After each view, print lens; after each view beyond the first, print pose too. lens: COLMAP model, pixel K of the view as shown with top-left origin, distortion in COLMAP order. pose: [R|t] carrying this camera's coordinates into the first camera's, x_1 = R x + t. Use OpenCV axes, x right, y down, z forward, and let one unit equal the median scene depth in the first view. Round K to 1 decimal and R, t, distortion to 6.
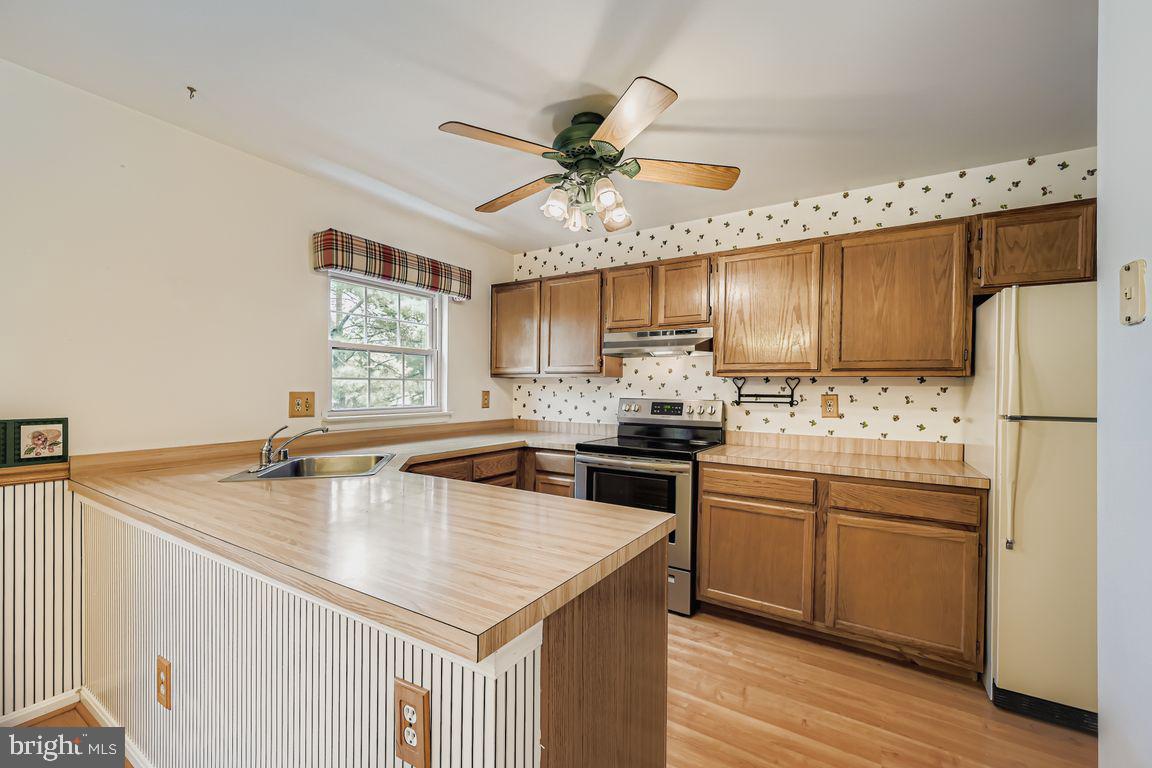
lens RADIAL K [[477.2, 0, 585.1], [0, 477.2, 391.6], [0, 0, 1]] dist [-0.002306, 0.000520]
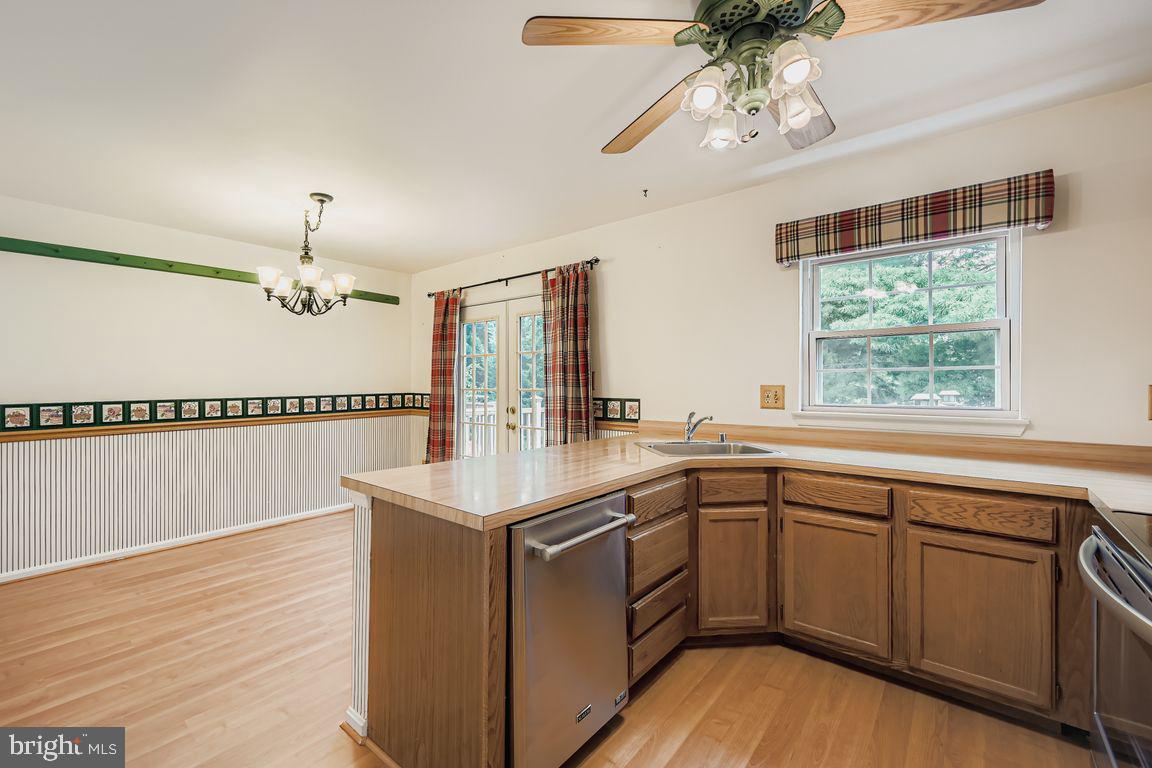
lens RADIAL K [[477.2, 0, 549.5], [0, 477.2, 383.6], [0, 0, 1]] dist [-0.002306, 0.000520]
pose [[-0.173318, -0.005449, -0.984851, 0.490370], [-0.007593, 0.999962, -0.004196, 0.004525], [0.984837, 0.006751, -0.173352, 0.623247]]
